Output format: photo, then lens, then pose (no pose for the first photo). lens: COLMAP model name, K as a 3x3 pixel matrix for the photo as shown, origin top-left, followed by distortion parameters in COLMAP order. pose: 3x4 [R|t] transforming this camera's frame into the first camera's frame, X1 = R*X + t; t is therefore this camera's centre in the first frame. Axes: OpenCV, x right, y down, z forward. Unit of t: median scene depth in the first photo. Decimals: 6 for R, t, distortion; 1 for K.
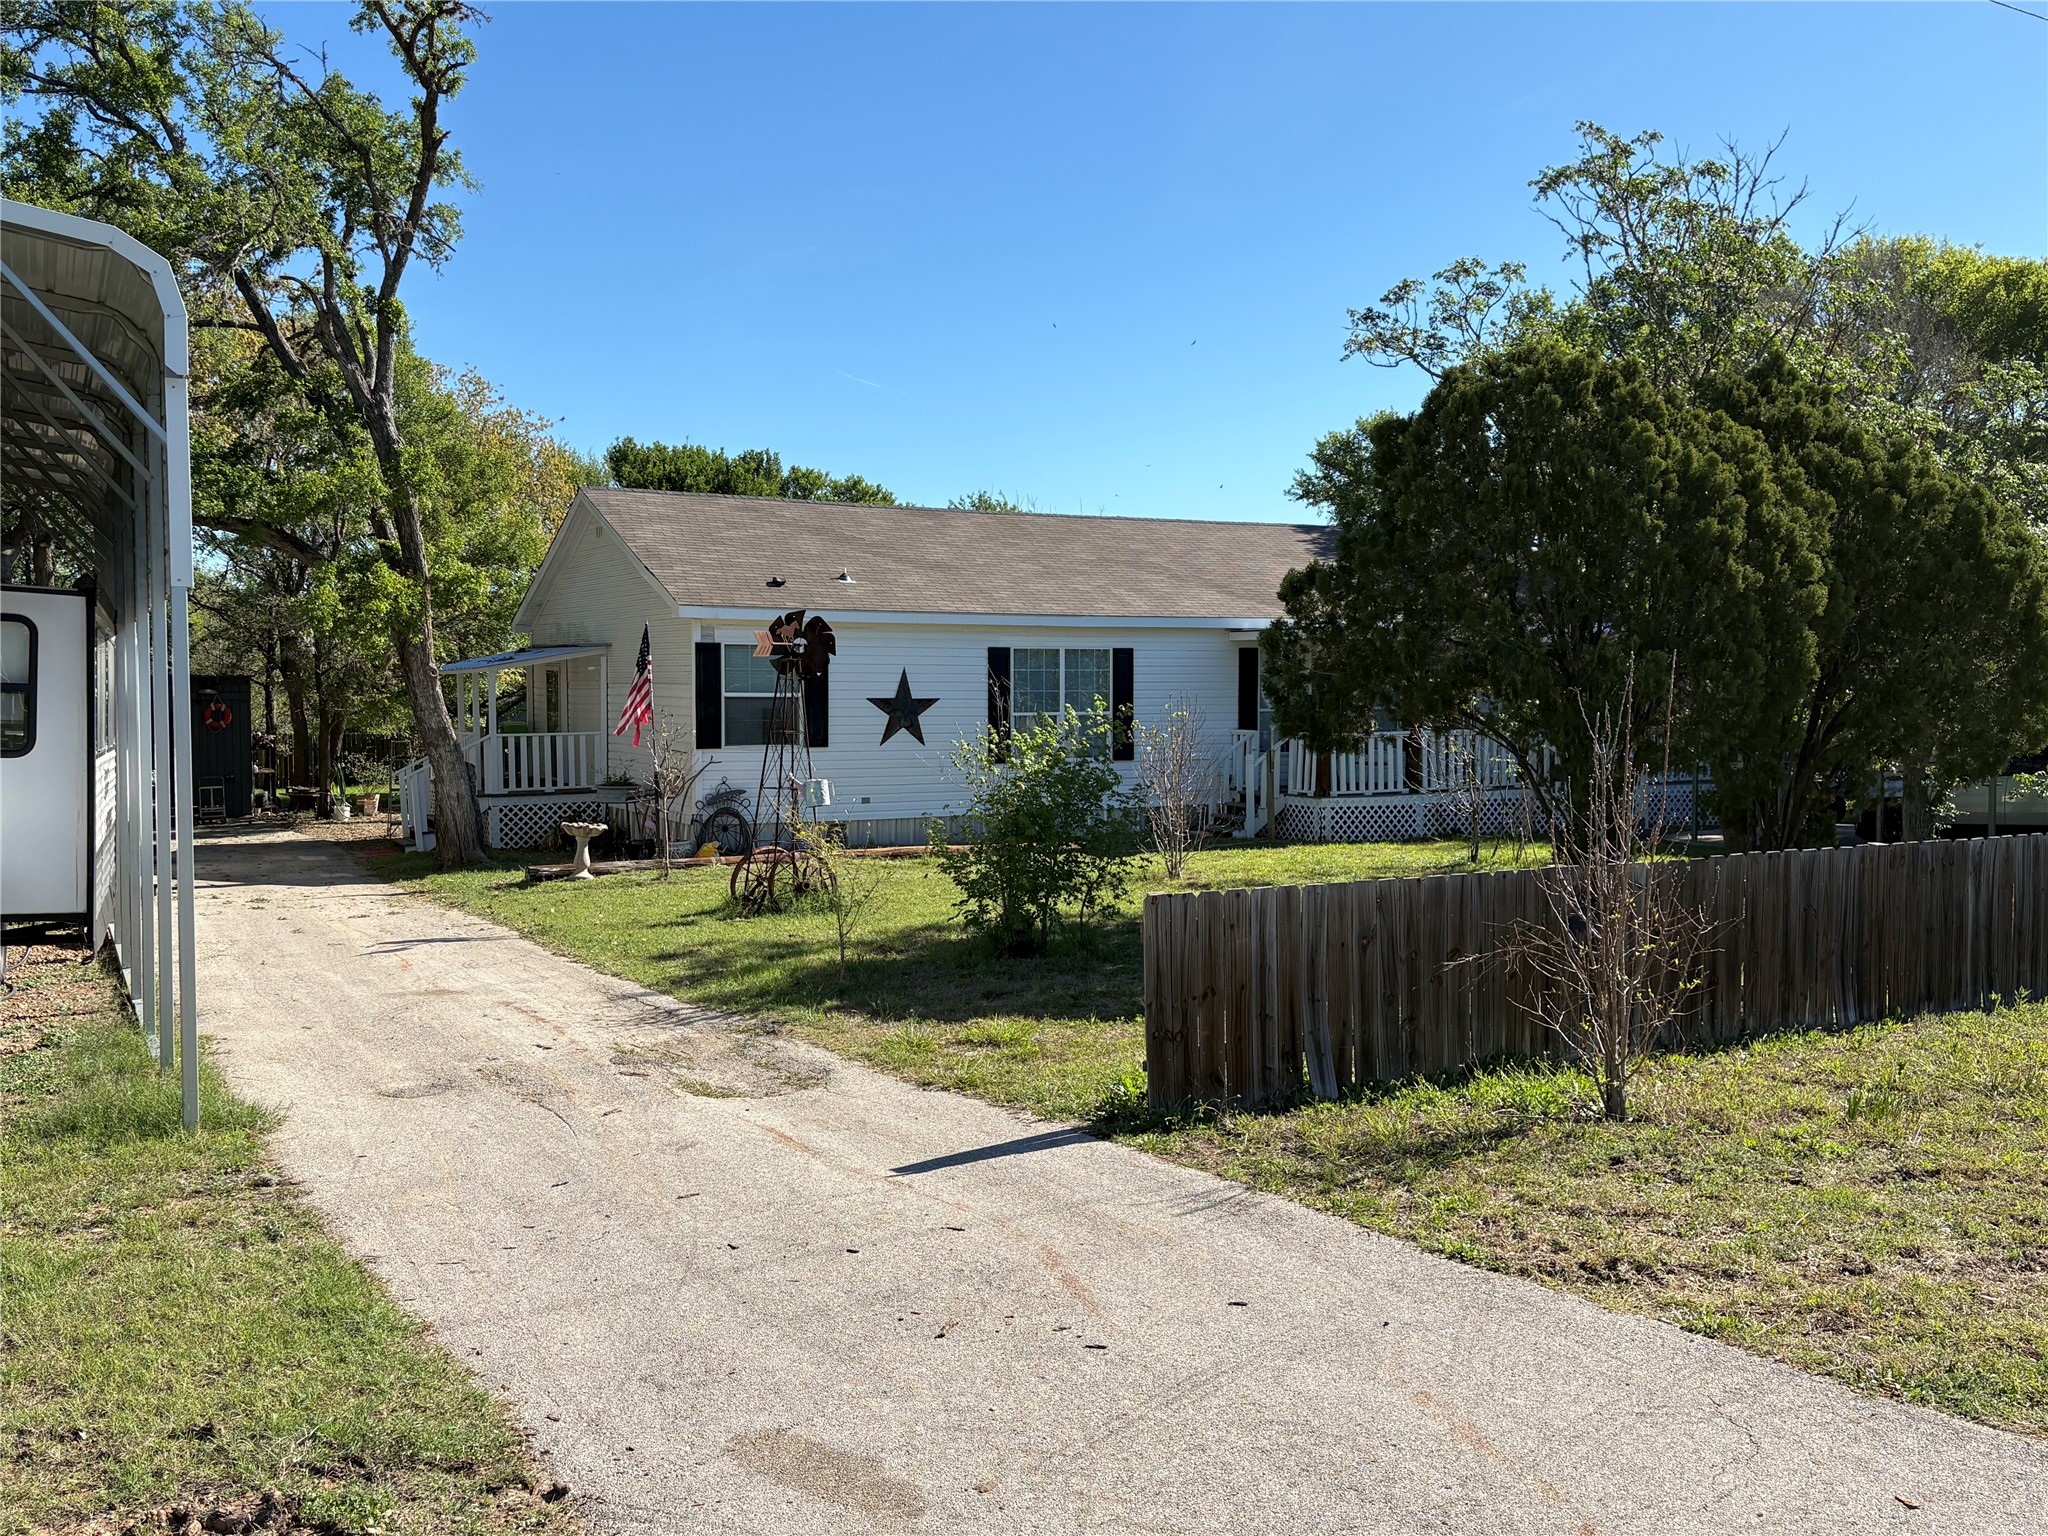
lens RADIAL K [[1784.1, 0, 1024.0], [0, 1784.1, 768.0], [0, 0, 1]] dist [0.026583, 0.001125]
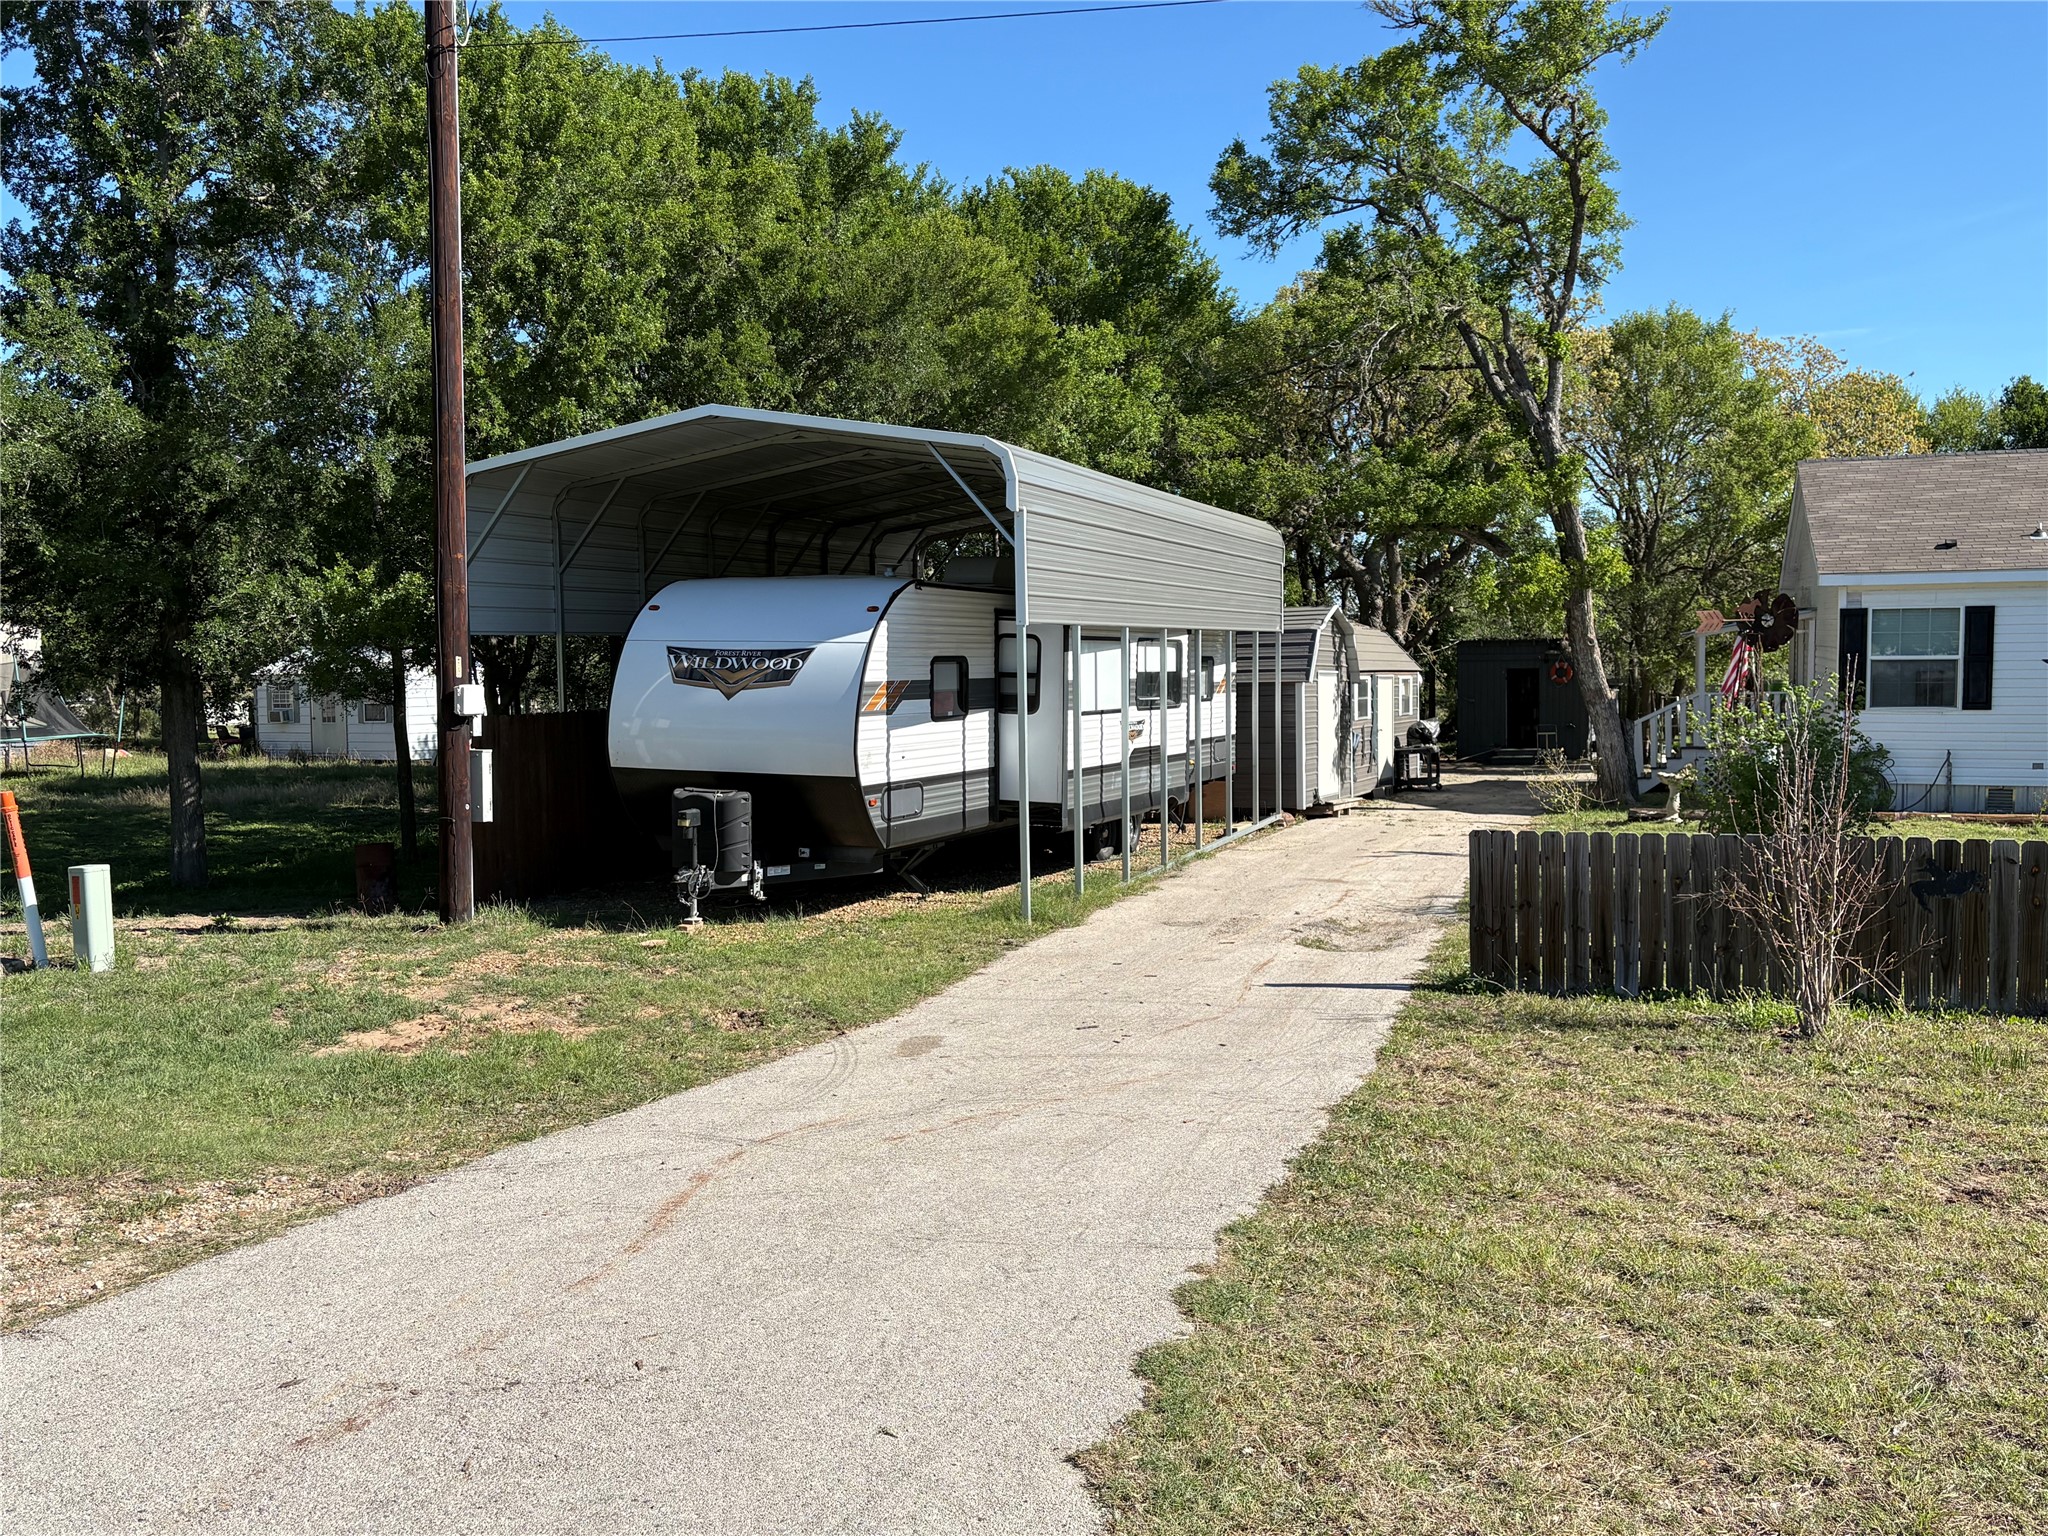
lens RADIAL K [[1784.1, 0, 1024.0], [0, 1784.1, 768.0], [0, 0, 1]] dist [0.026583, 0.001125]
pose [[0.661419, 0.040738, -0.748909, 0.311138], [-0.018345, 0.999104, 0.038146, -0.008101], [0.749792, -0.011492, 0.661574, -0.067134]]
